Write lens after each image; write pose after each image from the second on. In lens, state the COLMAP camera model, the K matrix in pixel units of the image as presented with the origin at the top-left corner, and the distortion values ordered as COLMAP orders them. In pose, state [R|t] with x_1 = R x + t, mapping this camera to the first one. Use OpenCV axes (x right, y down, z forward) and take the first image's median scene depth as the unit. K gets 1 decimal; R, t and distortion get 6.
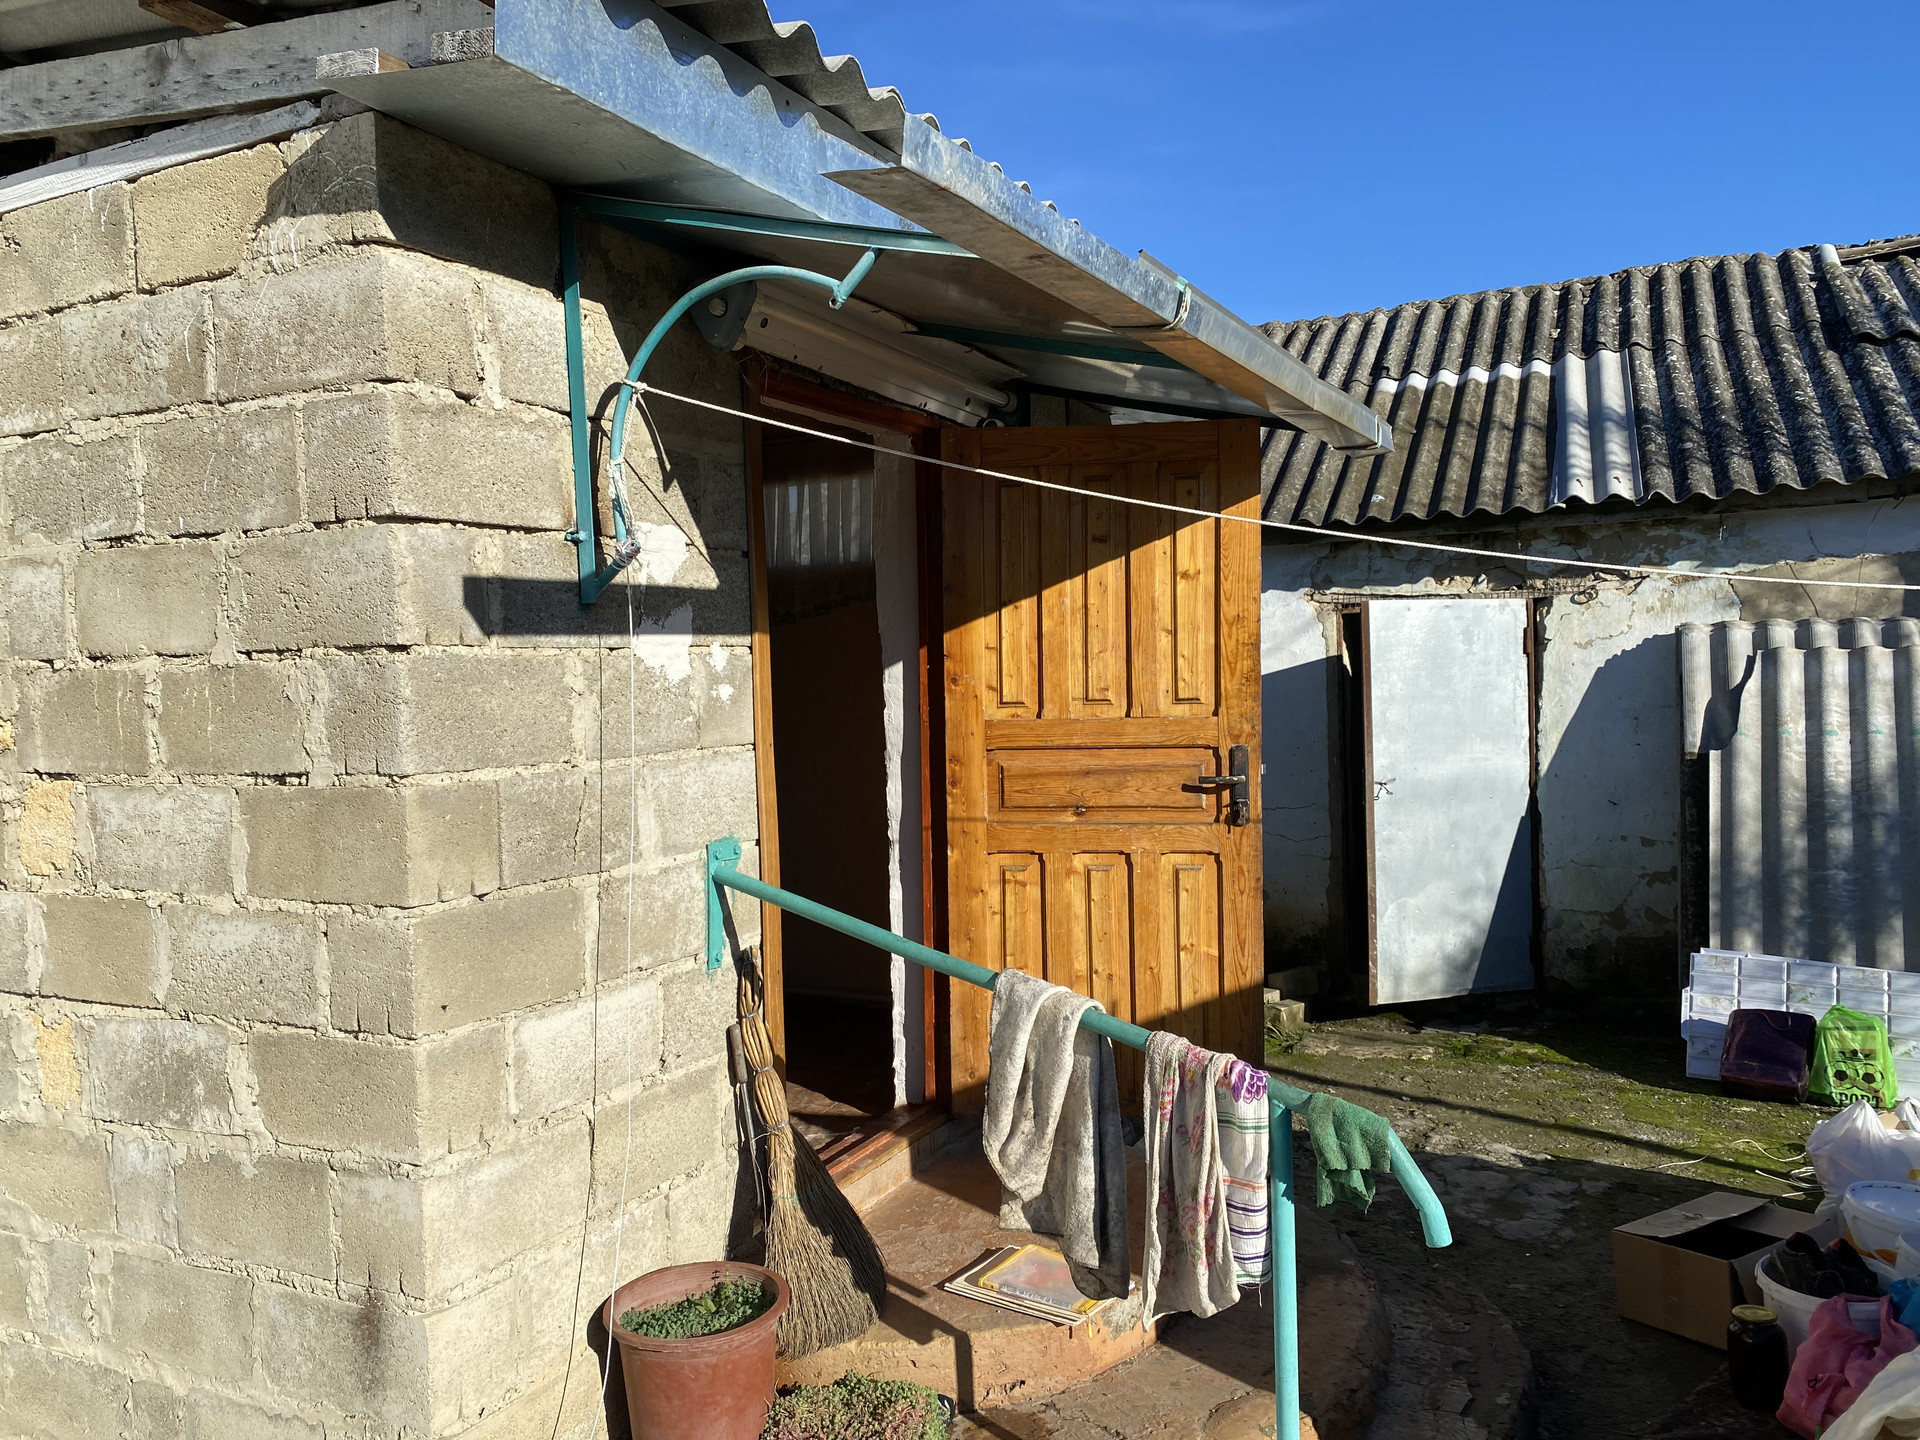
lens RADIAL K [[1487.4, 0, 957.1], [0, 1487.4, 716.9], [0, 0, 1]] dist [0.035220, -0.027321]
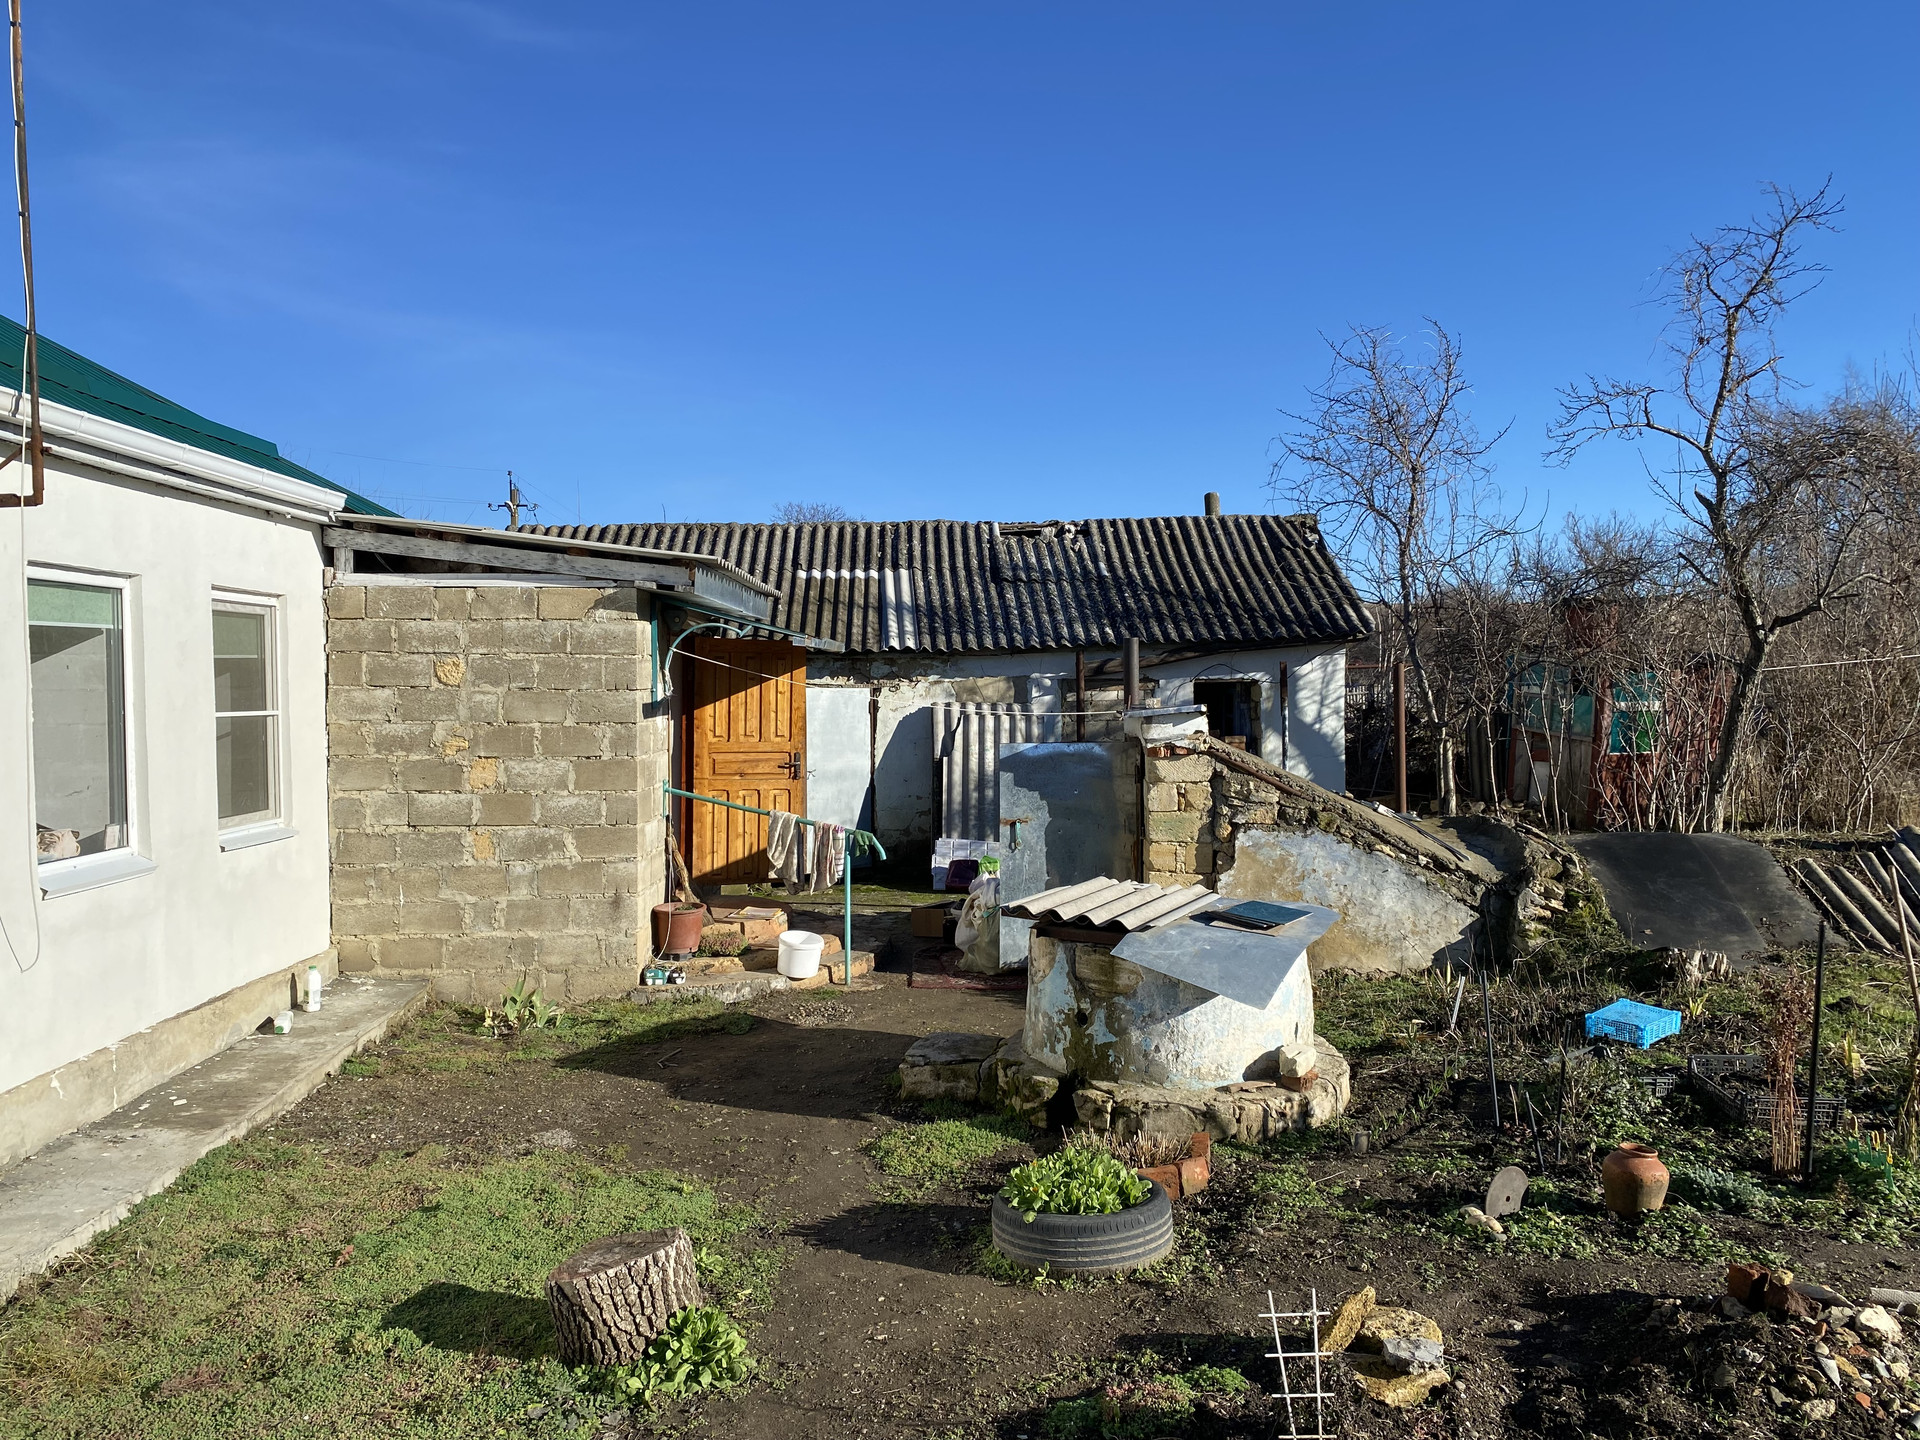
lens RADIAL K [[1487.4, 0, 965.0], [0, 1487.4, 721.0], [0, 0, 1]] dist [0.035220, -0.027321]
pose [[0.890526, 0.015091, 0.454681, -0.538333], [-0.010113, 0.999859, -0.013379, -0.003598], [-0.454819, 0.007316, 0.890554, -1.112858]]
